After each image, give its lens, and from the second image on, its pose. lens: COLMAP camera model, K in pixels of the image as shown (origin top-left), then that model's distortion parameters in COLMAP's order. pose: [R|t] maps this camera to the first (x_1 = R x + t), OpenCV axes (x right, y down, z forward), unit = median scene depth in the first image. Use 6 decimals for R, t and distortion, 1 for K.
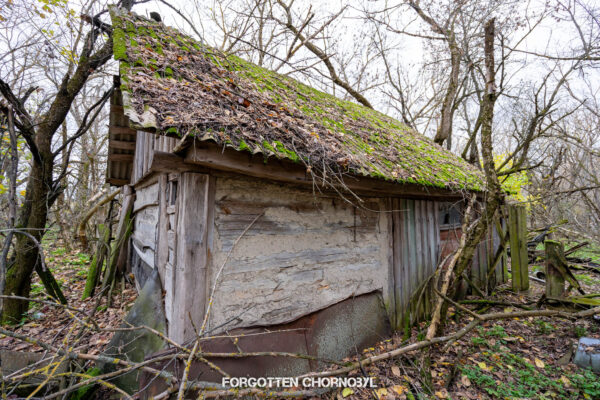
lens RADIAL K [[281.2, 0, 298.6], [0, 281.2, 200.4], [0, 0, 1]] dist [0.005921, 0.000623]
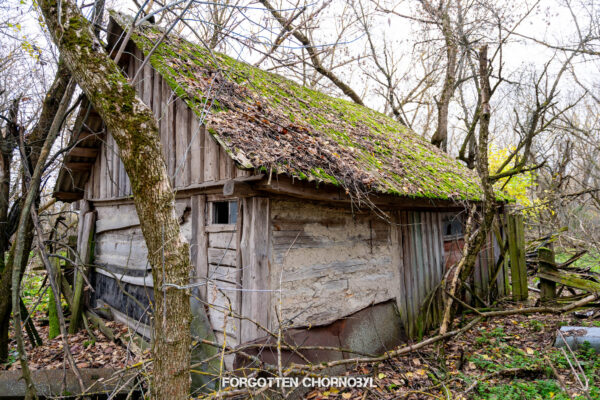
lens RADIAL K [[420.9, 0, 300.7], [0, 420.9, 200.1], [0, 0, 1]] dist [0.028124, -0.005878]
pose [[0.986067, -0.018688, 0.165296, -0.282624], [0.021862, 0.999609, -0.017407, -0.028968], [-0.164907, 0.020778, 0.986090, -0.461054]]
